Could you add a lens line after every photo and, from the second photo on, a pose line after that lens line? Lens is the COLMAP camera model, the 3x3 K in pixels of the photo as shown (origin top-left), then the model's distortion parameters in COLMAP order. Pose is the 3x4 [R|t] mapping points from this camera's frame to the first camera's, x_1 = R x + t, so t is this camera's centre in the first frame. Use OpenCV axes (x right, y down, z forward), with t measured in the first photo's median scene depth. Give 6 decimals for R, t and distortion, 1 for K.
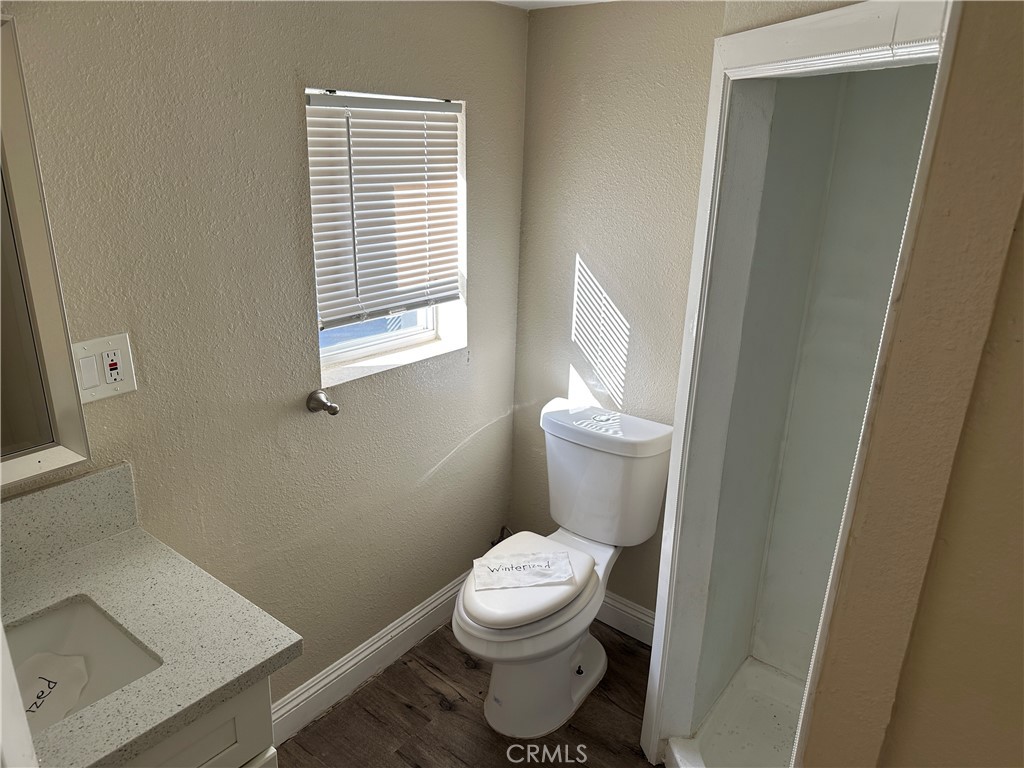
lens RADIAL K [[714.0, 0, 512.0], [0, 714.0, 384.0], [0, 0, 1]] dist [0.149411, -0.225191]
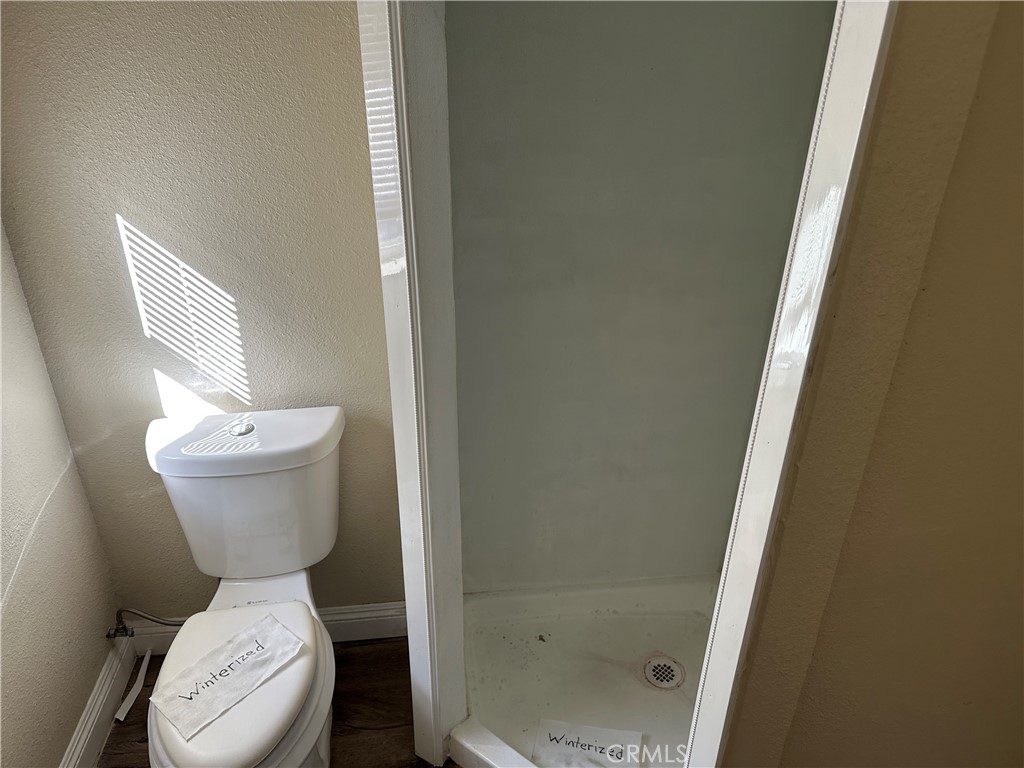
lens RADIAL K [[714.0, 0, 512.0], [0, 714.0, 384.0], [0, 0, 1]] dist [0.149411, -0.225191]
pose [[0.708073, -0.344950, 0.616151, -0.123233], [0.236191, 0.938001, 0.253709, -0.119565], [-0.665467, -0.034115, 0.745647, 0.241637]]
